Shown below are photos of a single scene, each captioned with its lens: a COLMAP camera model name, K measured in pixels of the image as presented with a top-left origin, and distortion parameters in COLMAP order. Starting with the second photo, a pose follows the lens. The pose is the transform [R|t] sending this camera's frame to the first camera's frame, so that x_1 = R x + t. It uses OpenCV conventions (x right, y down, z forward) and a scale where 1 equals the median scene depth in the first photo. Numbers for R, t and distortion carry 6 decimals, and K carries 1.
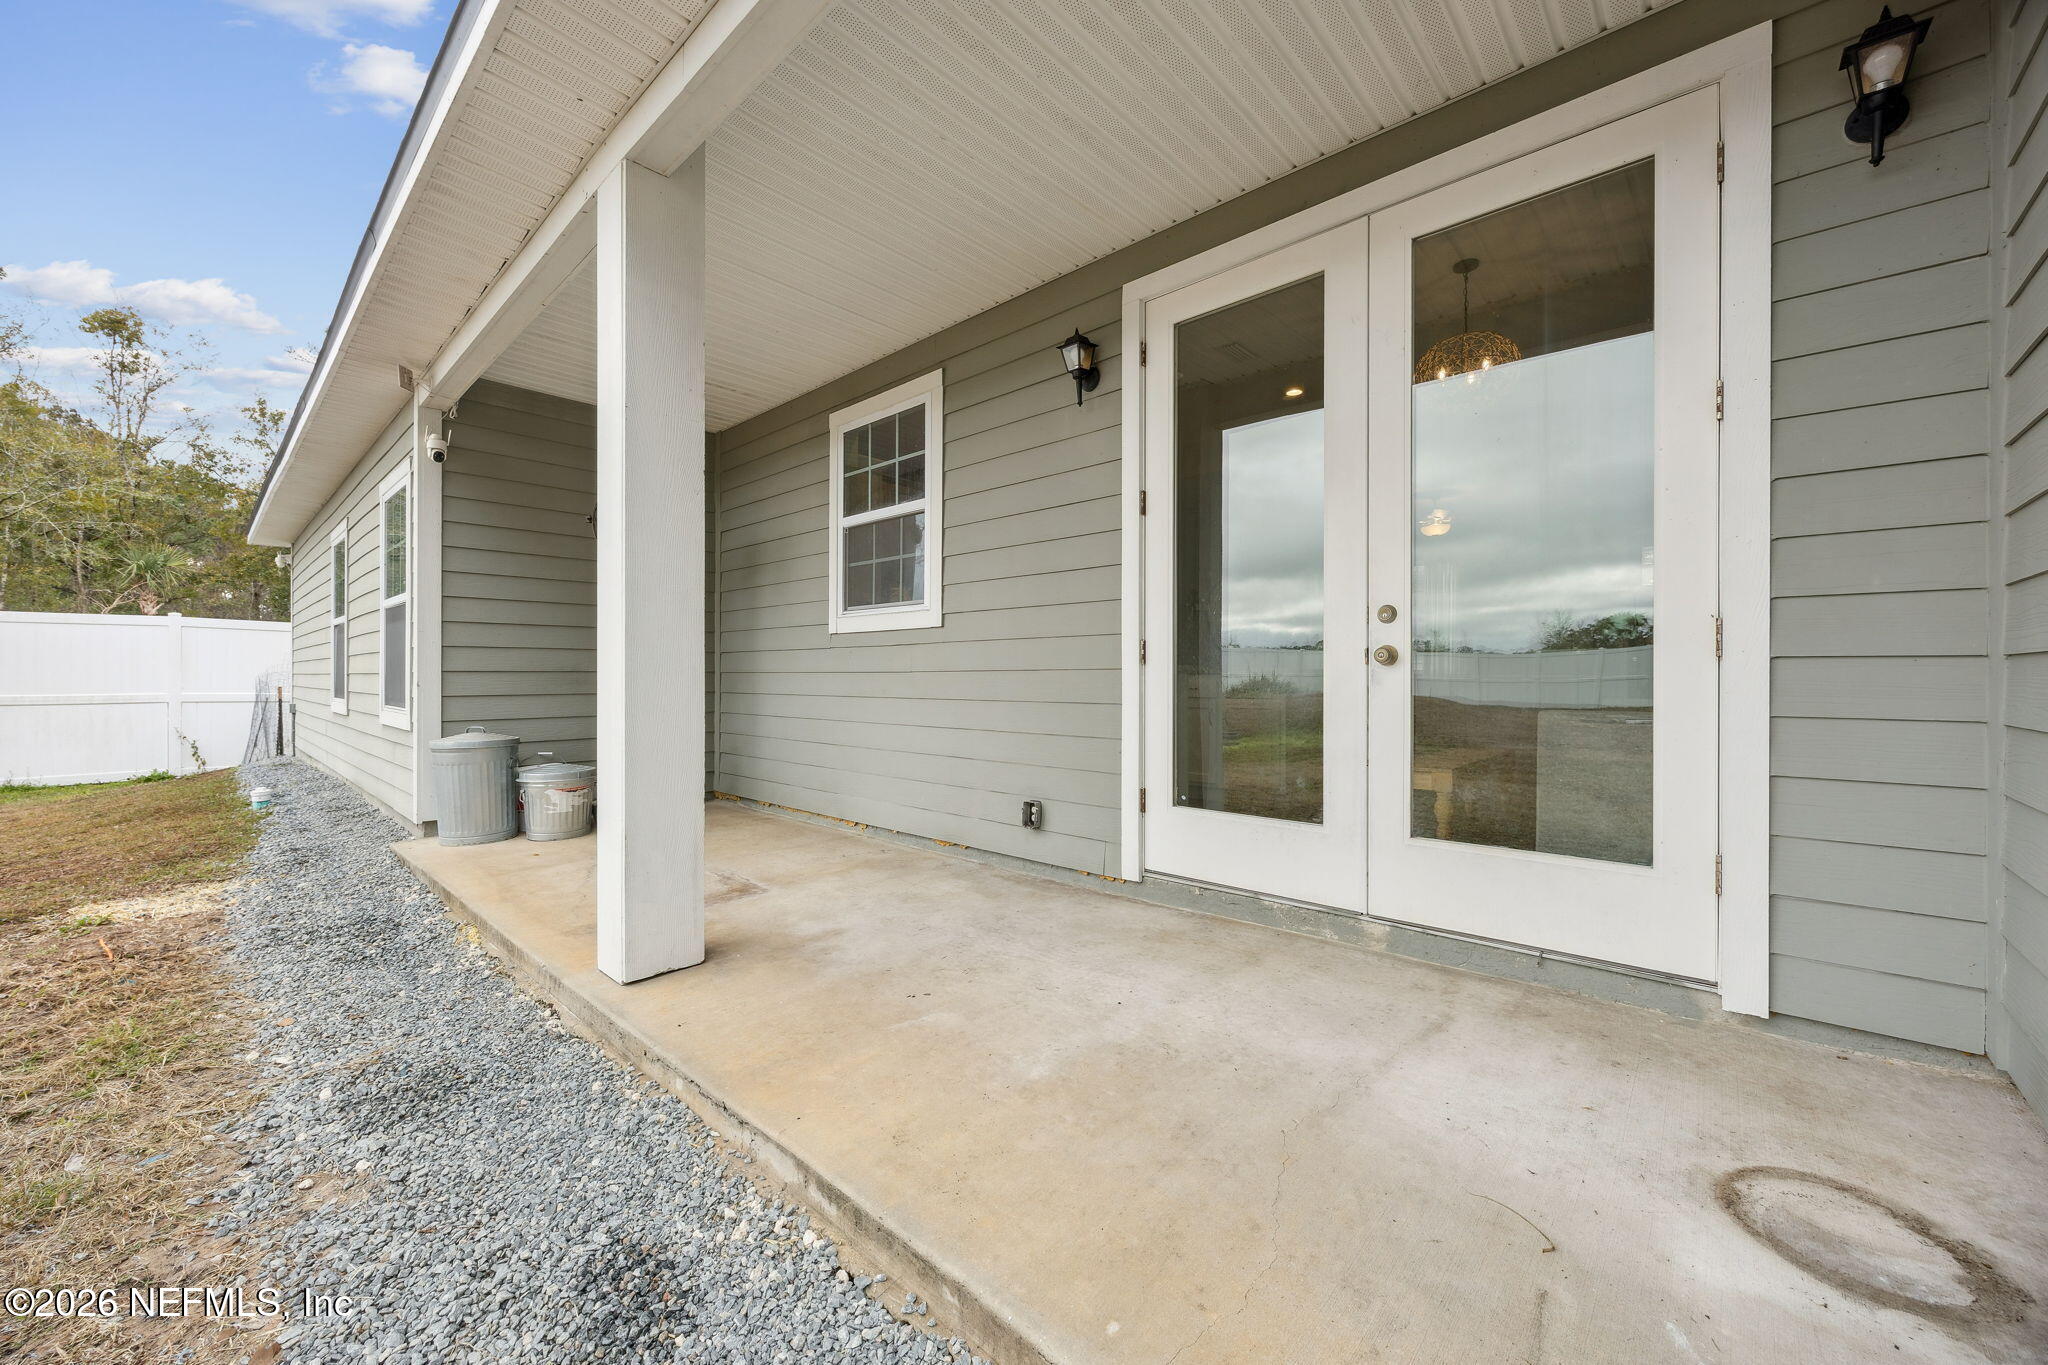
lens RADIAL K [[786.4, 0, 1028.6], [0, 786.4, 677.7], [0, 0, 1]] dist [0.000317, 0.000009]
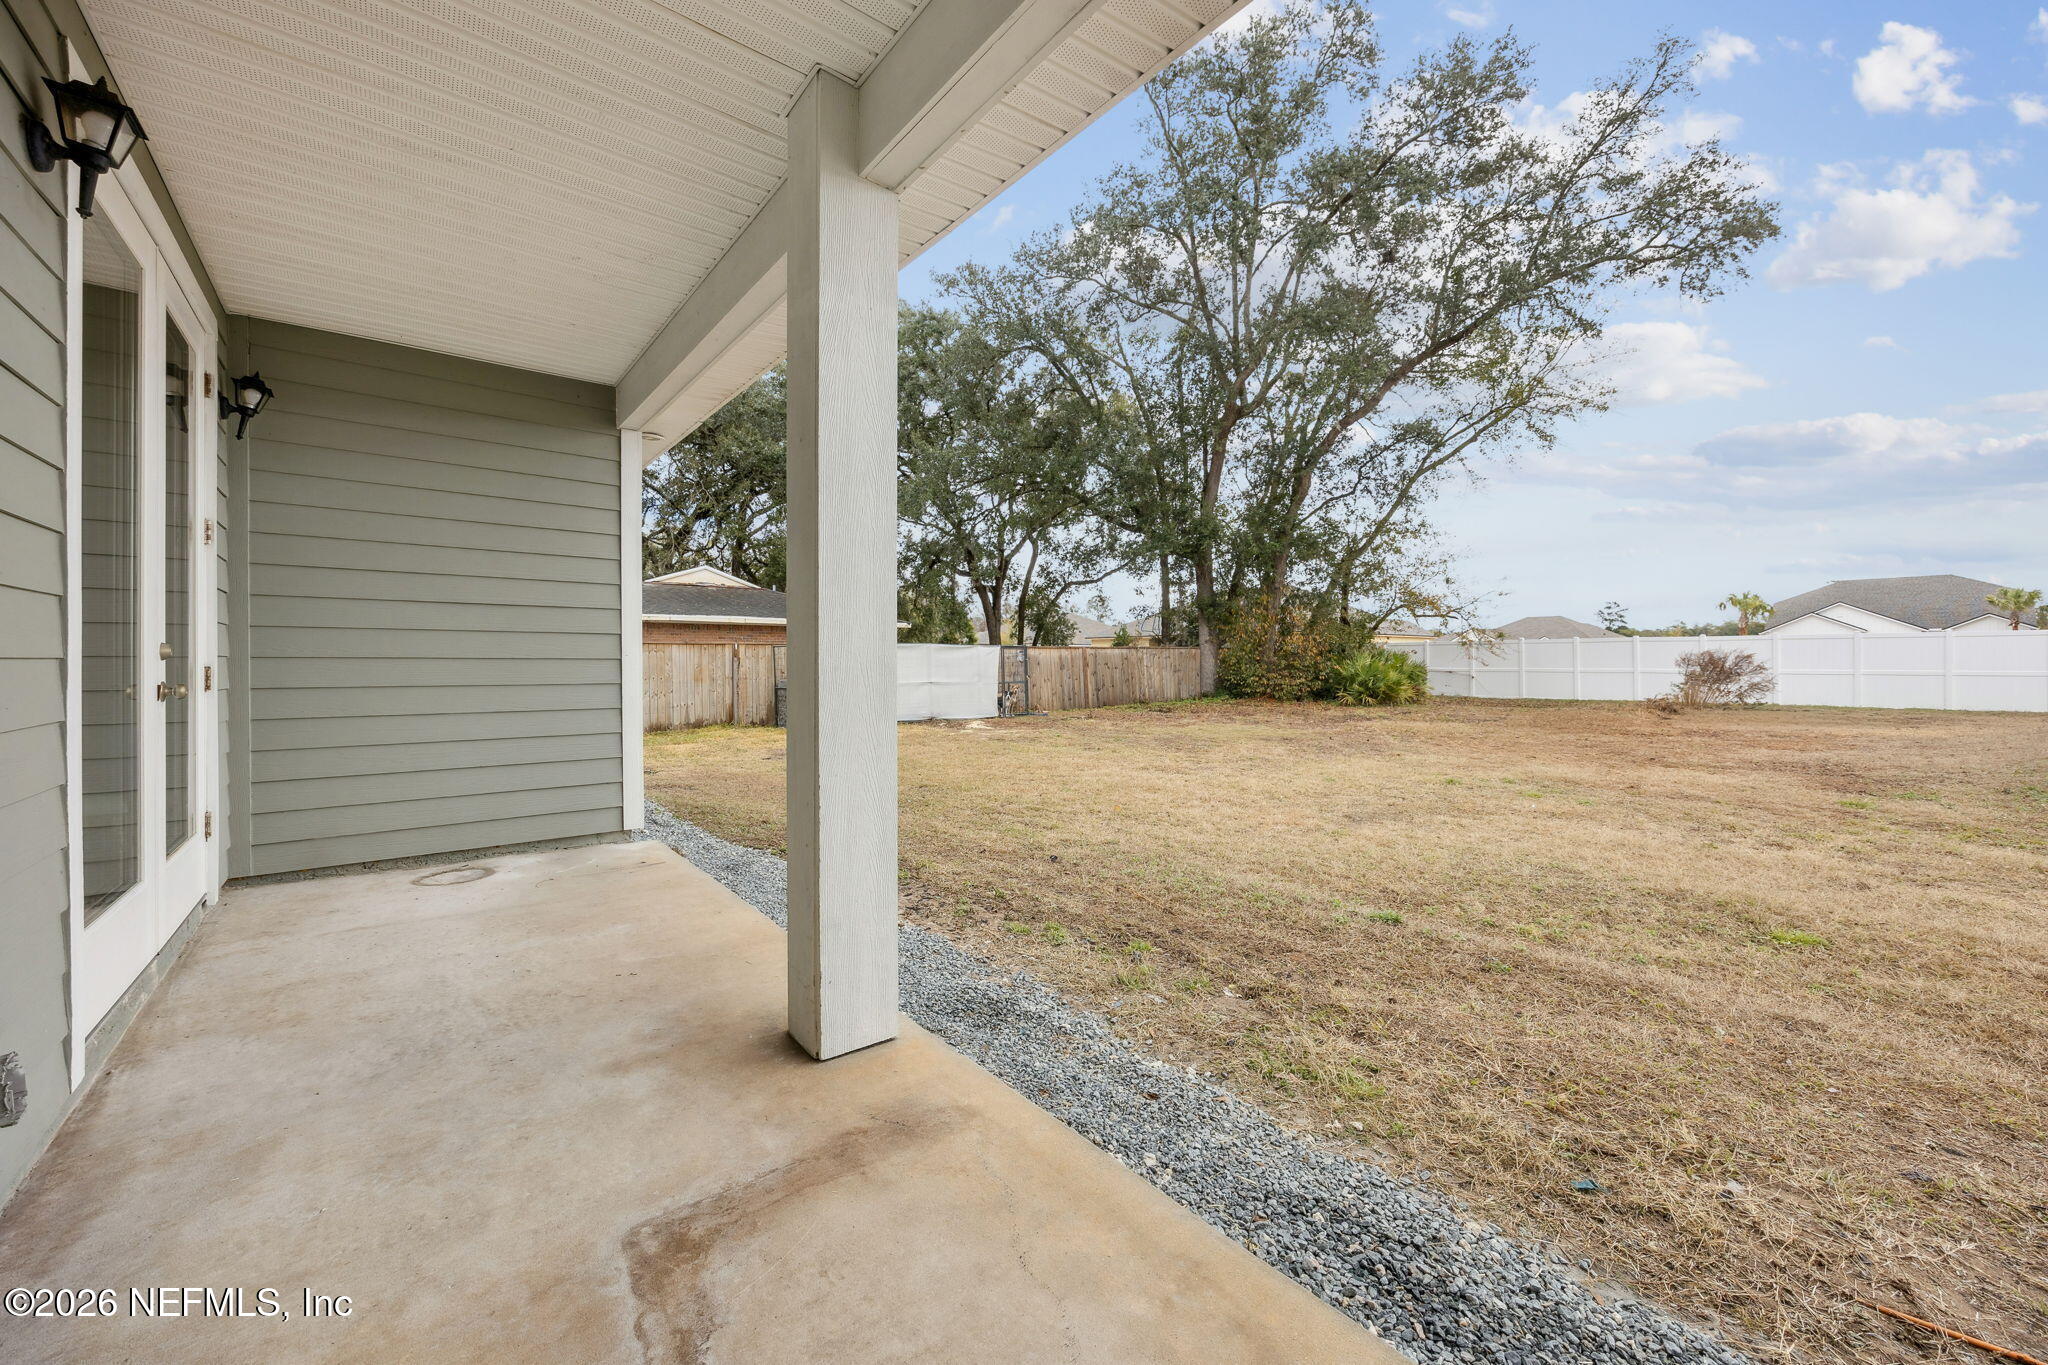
lens RADIAL K [[781.3, 0, 1021.8], [0, 781.3, 680.4], [0, 0, 1]] dist [-0.001221, 0.000218]
pose [[-0.987971, -0.005690, 0.154533, -0.766484], [-0.001791, 0.999677, 0.025356, -0.067159], [-0.154628, 0.024774, -0.987662, 1.724198]]
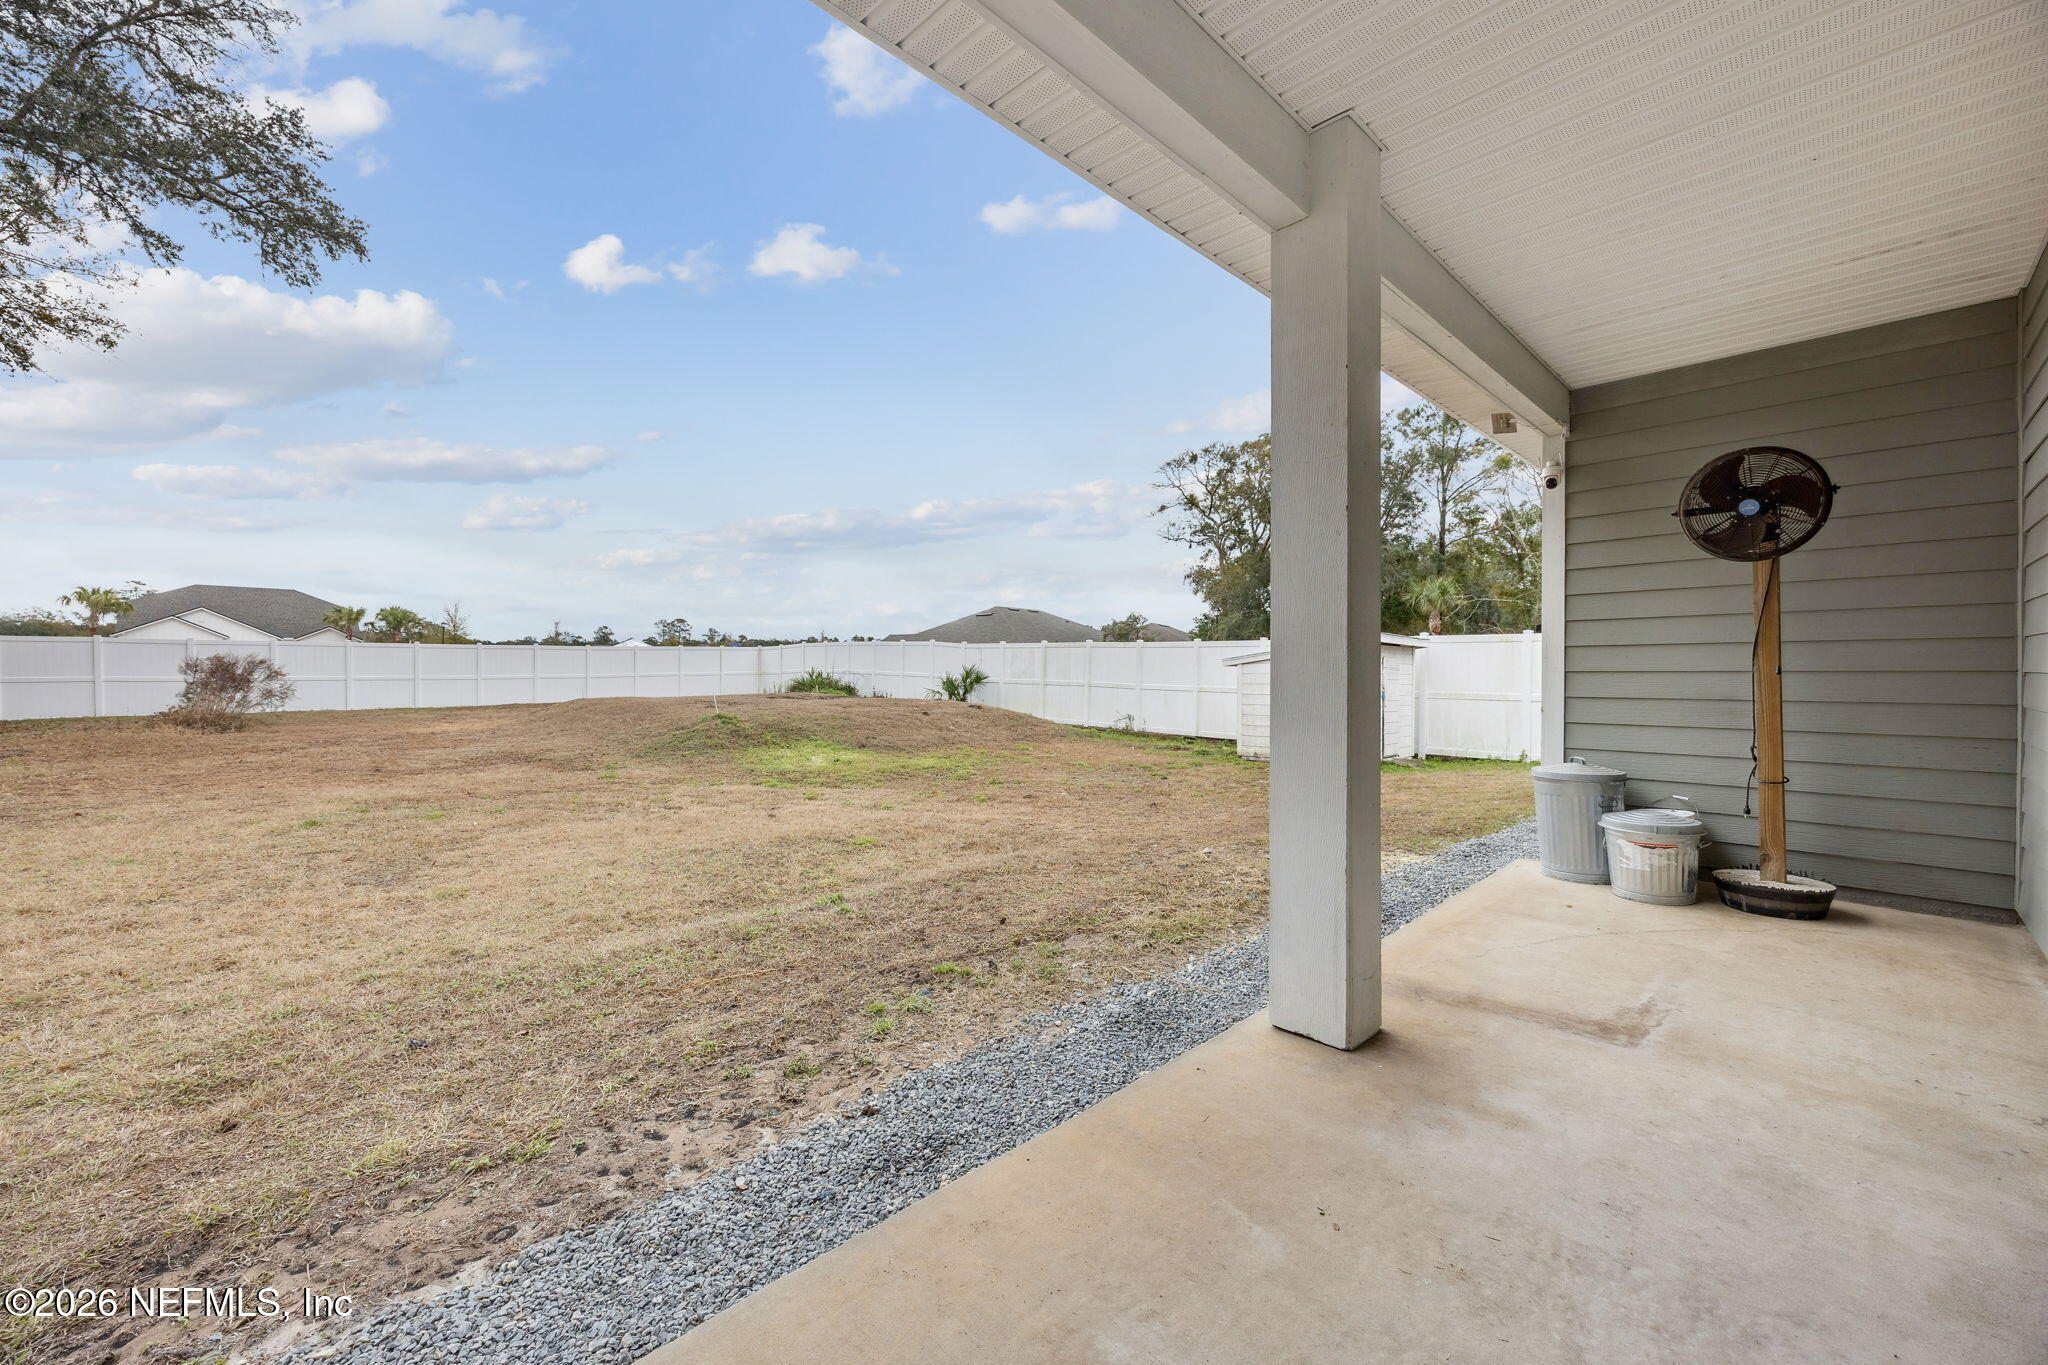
lens RADIAL K [[794.2, 0, 1031.1], [0, 794.2, 667.6], [0, 0, 1]] dist [-0.000498, -0.000216]
pose [[-0.059931, -0.003262, -0.998197, 0.481388], [-0.002834, 0.999991, -0.003098, -0.068394], [0.998199, 0.002644, -0.059940, 0.643235]]
